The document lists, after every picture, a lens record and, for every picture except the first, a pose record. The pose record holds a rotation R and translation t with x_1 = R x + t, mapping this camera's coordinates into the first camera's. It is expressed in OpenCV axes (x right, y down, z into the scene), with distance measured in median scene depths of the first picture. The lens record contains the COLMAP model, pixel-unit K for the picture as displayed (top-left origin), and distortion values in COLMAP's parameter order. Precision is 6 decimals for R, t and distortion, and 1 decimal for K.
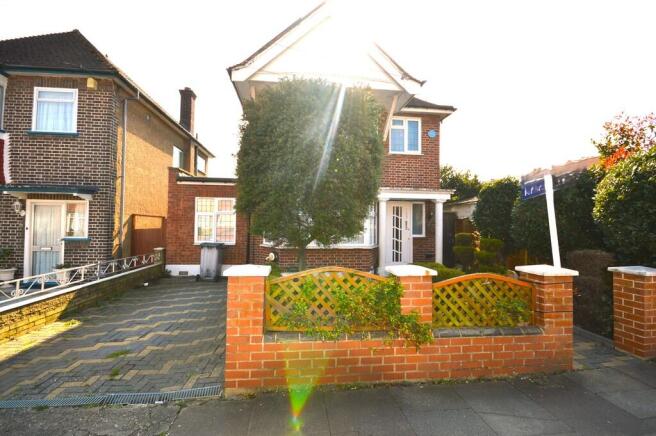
lens RADIAL K [[291.6, 0, 330.0], [0, 291.6, 218.1], [0, 0, 1]] dist [-0.013415, -0.001505]
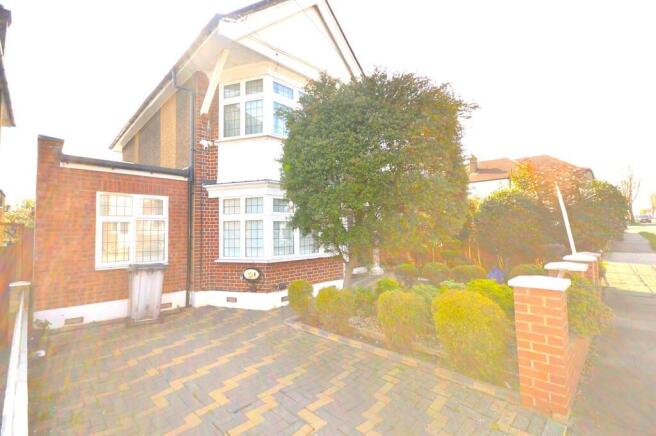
lens RADIAL K [[291.6, 0, 329.2], [0, 291.6, 216.8], [0, 0, 1]] dist [-0.013415, -0.001505]
pose [[0.792304, 0.005785, 0.610099, -0.453996], [0.012350, 0.999598, -0.025517, 0.002451], [-0.610001, 0.027752, 0.791914, 0.229237]]
